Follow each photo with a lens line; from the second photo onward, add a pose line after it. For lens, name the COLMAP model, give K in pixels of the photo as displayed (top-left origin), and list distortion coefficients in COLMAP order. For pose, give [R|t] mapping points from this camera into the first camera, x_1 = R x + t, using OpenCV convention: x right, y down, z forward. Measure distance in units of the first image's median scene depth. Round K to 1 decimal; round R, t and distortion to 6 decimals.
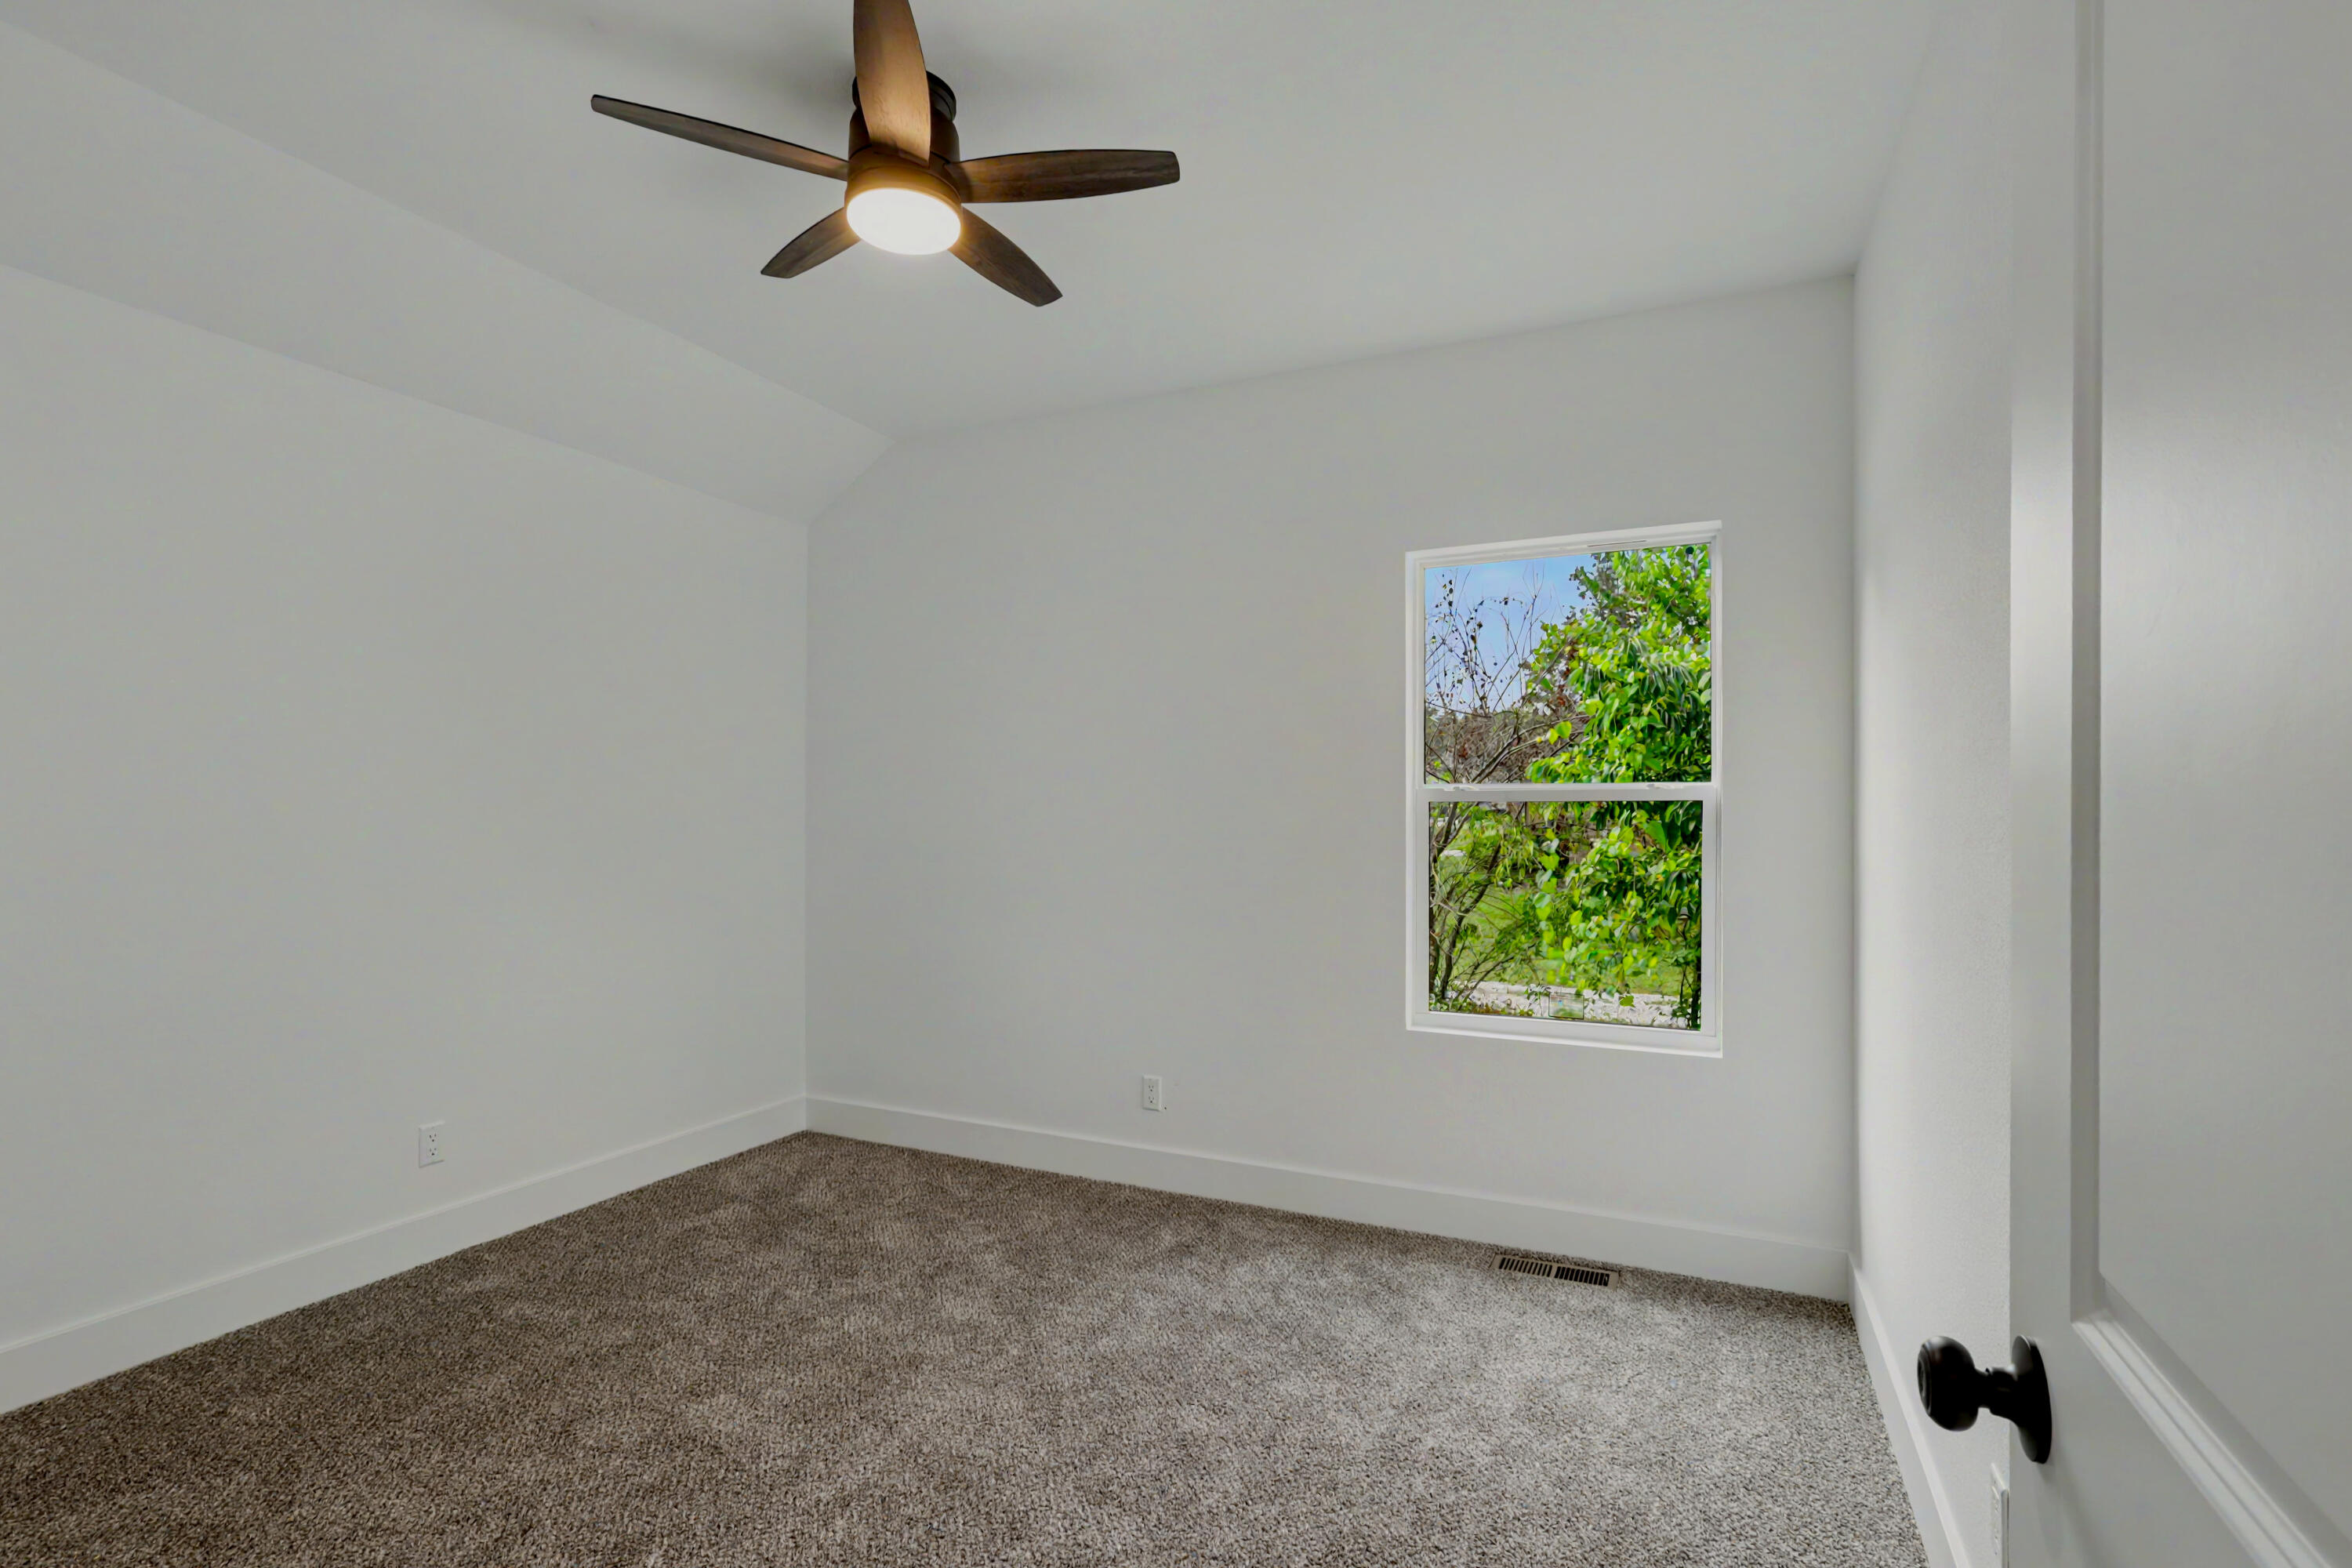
lens RADIAL K [[1116.7, 0, 1174.5], [0, 1116.7, 788.5], [0, 0, 1]] dist [-0.022714, 0.009830]
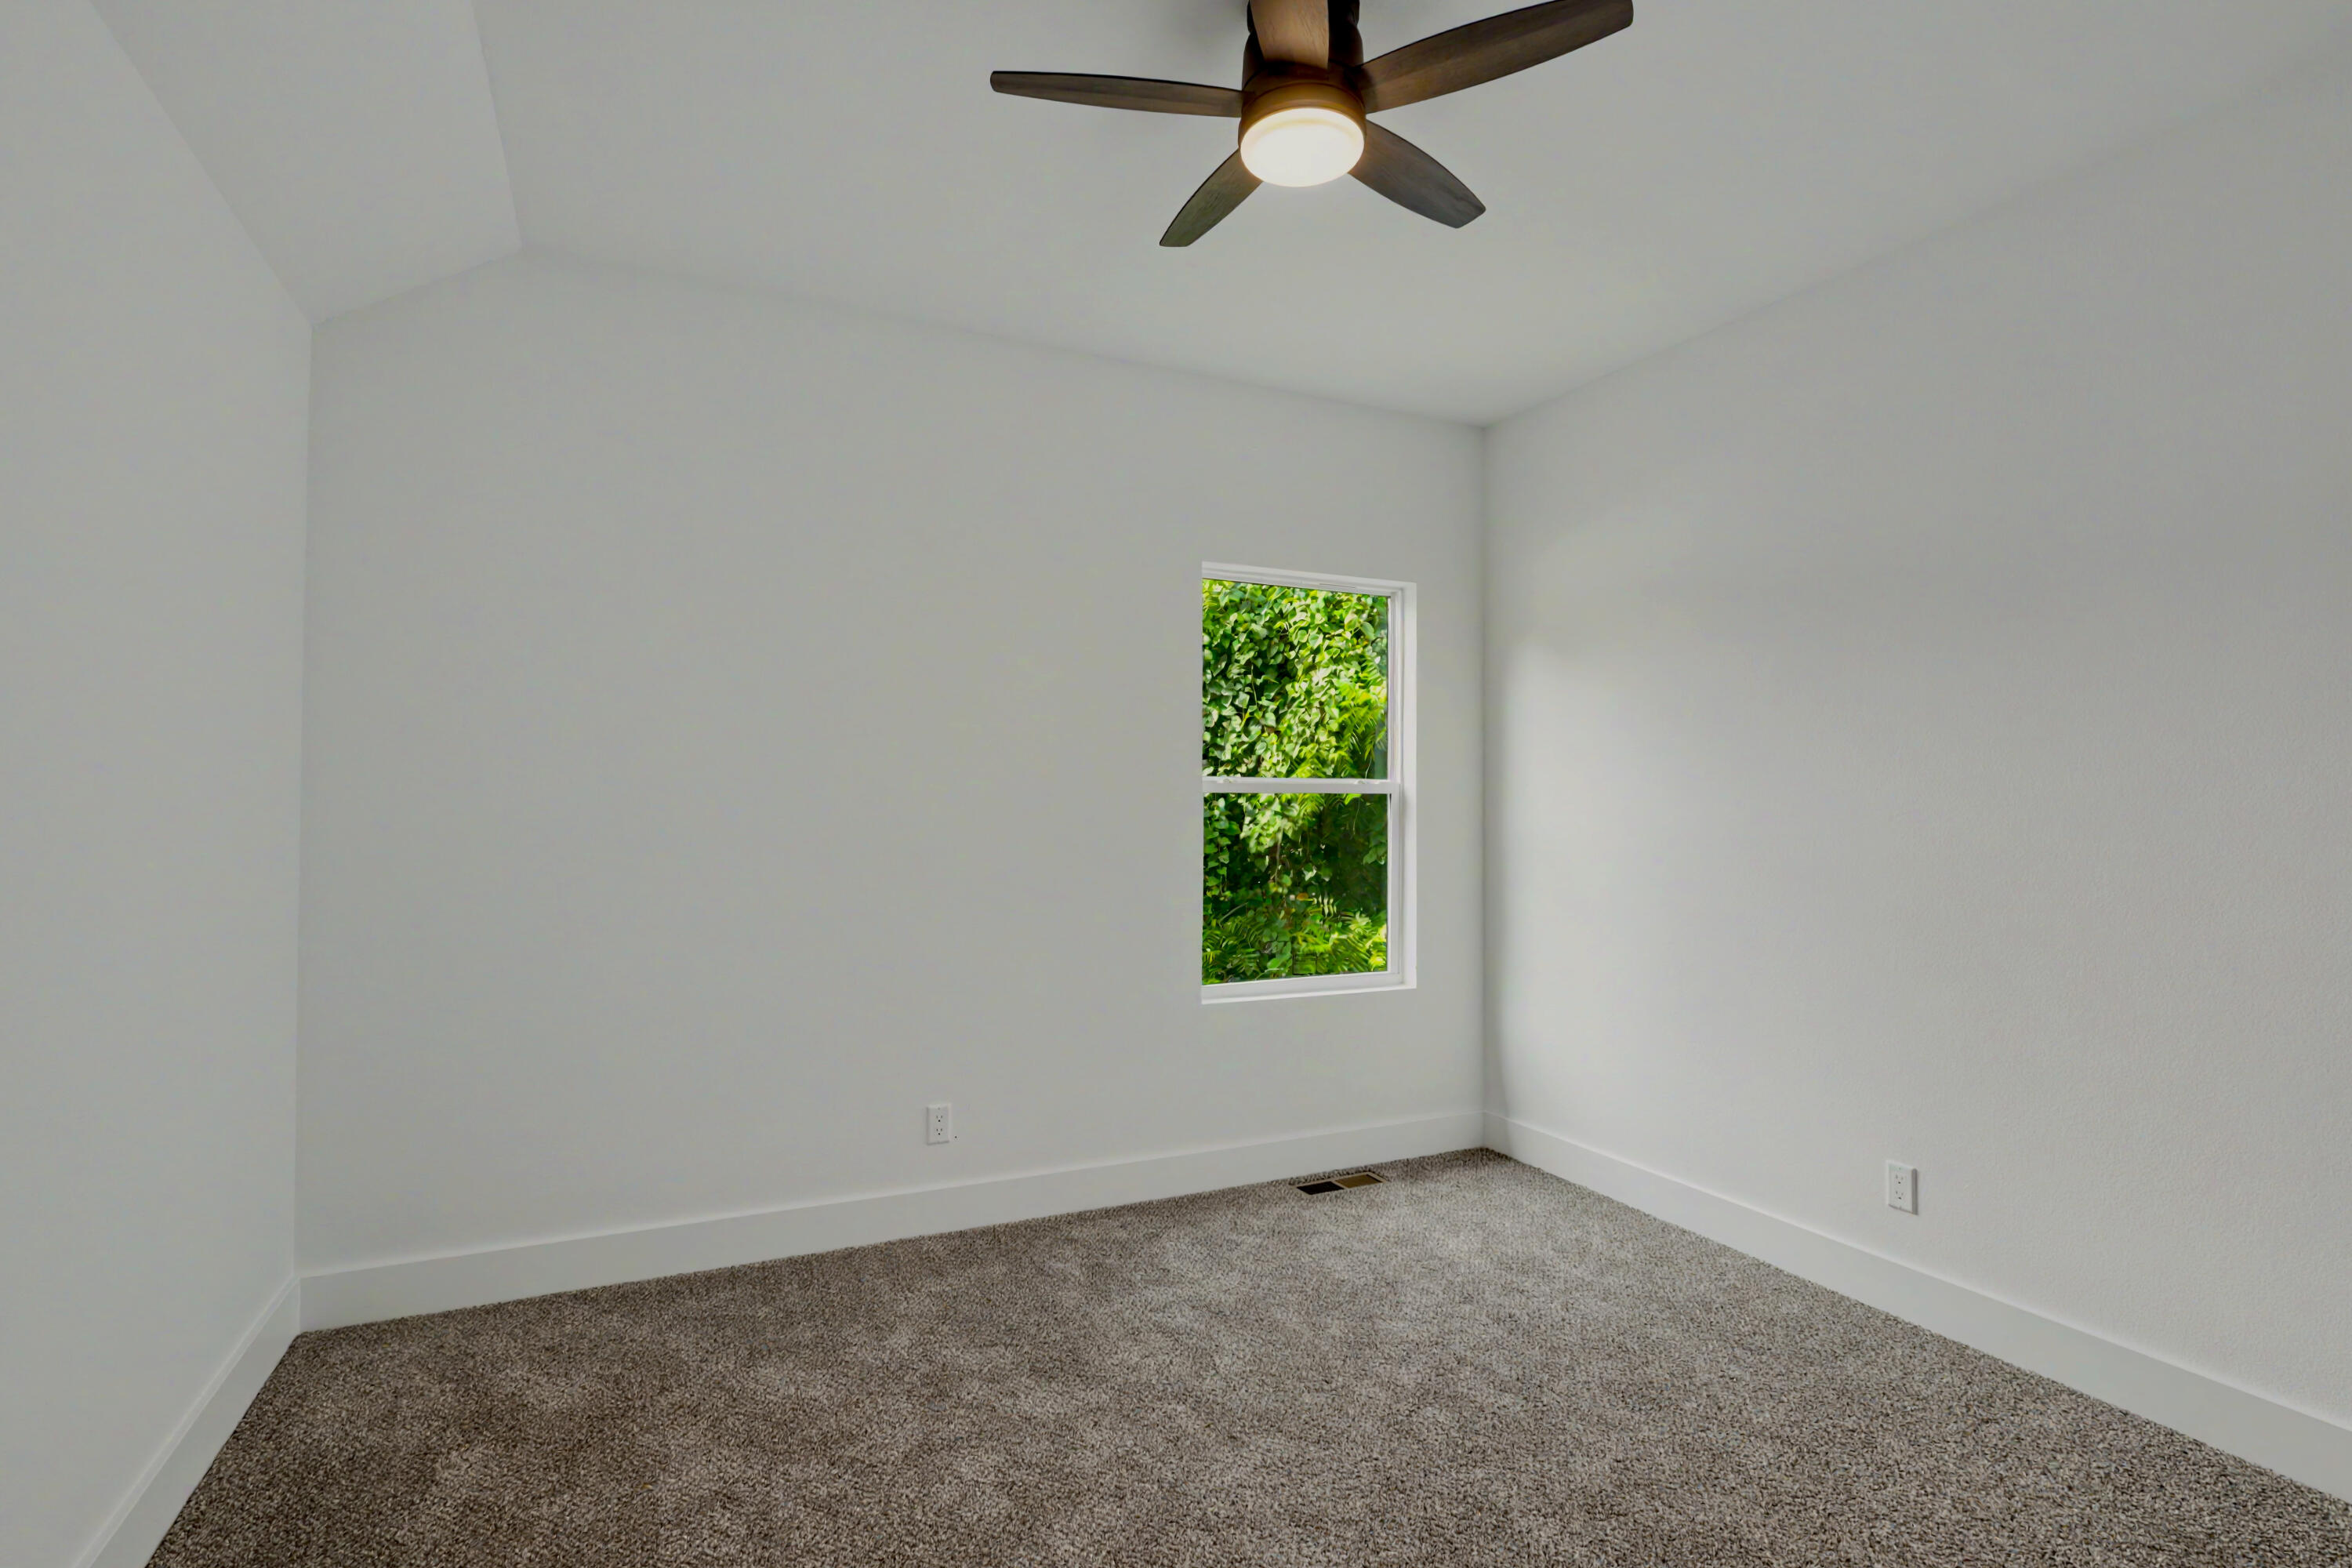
lens RADIAL K [[1151.1, 0, 1176.0], [0, 1151.1, 764.3], [0, 0, 1]] dist [-0.002498, -0.000395]
pose [[0.629229, 0.020263, 0.776956, -0.773265], [-0.022238, 0.999720, -0.008063, -0.007503], [-0.776902, -0.012204, 0.629504, 0.366366]]
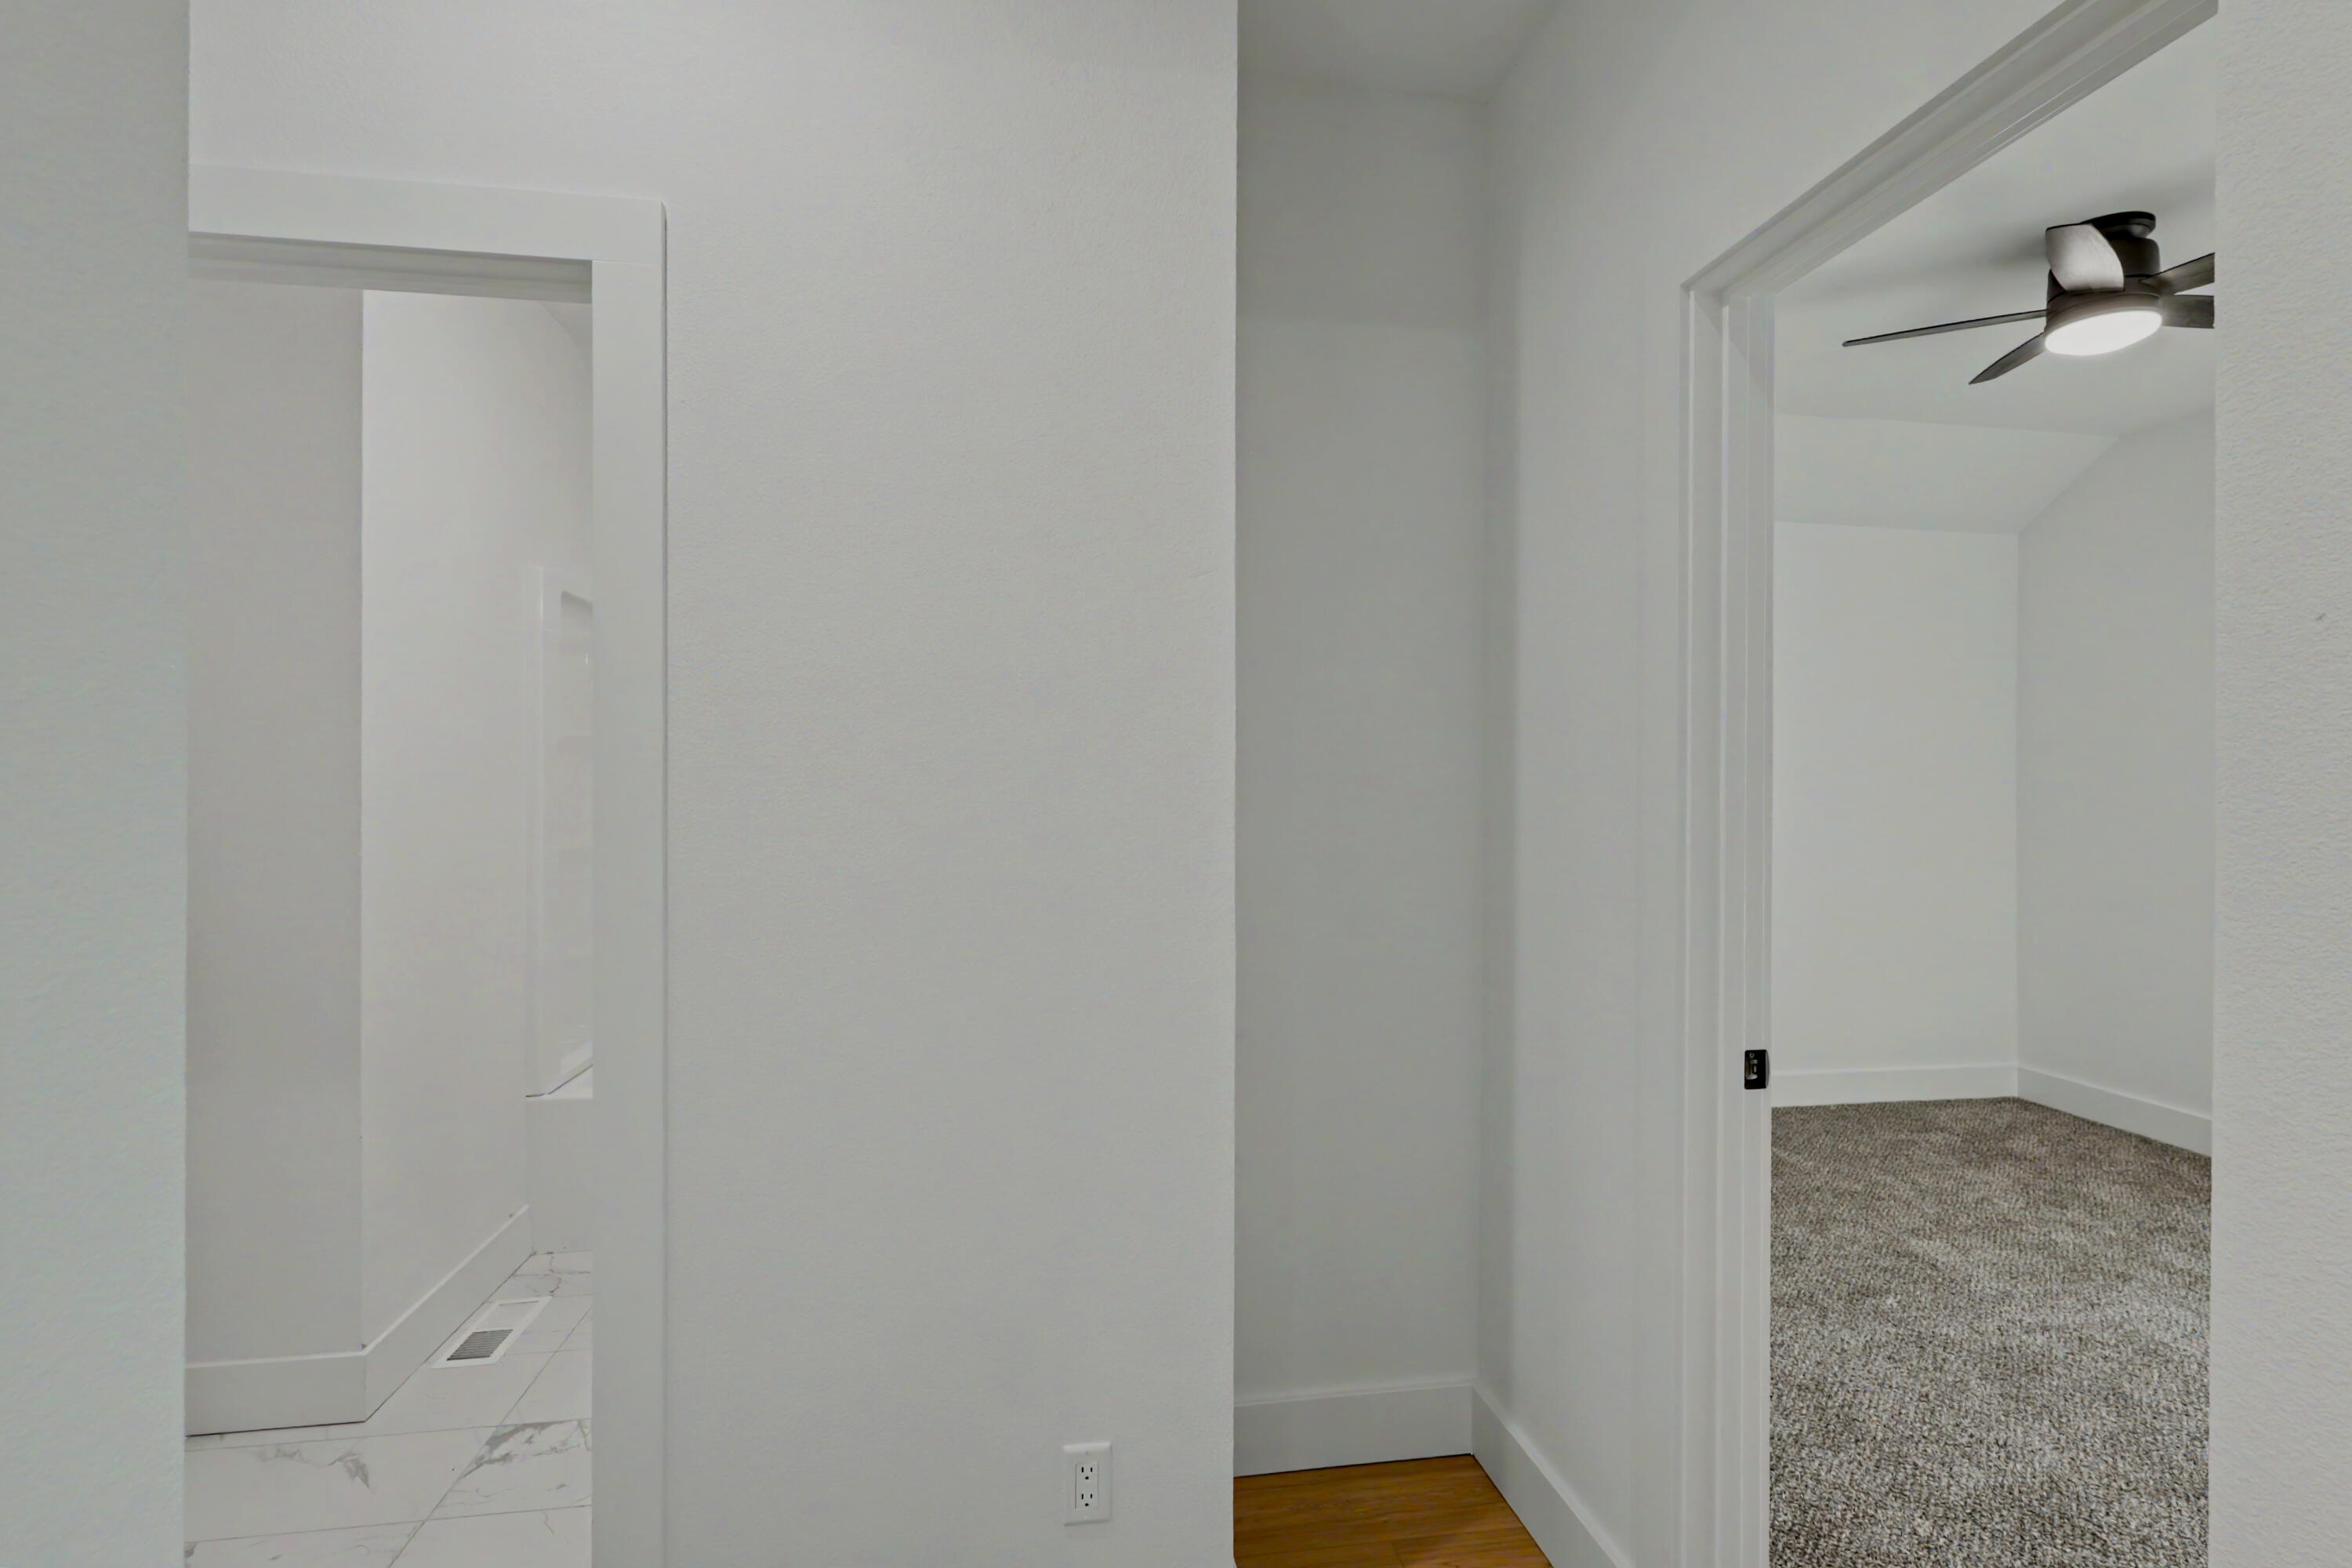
lens RADIAL K [[1116.7, 0, 1174.5], [0, 1116.7, 788.5], [0, 0, 1]] dist [-0.022714, 0.009830]
pose [[0.561357, 0.003316, -0.827567, 0.138961], [0.012244, 0.999849, 0.012311, -0.019782], [0.827483, -0.017044, 0.561232, -0.396525]]
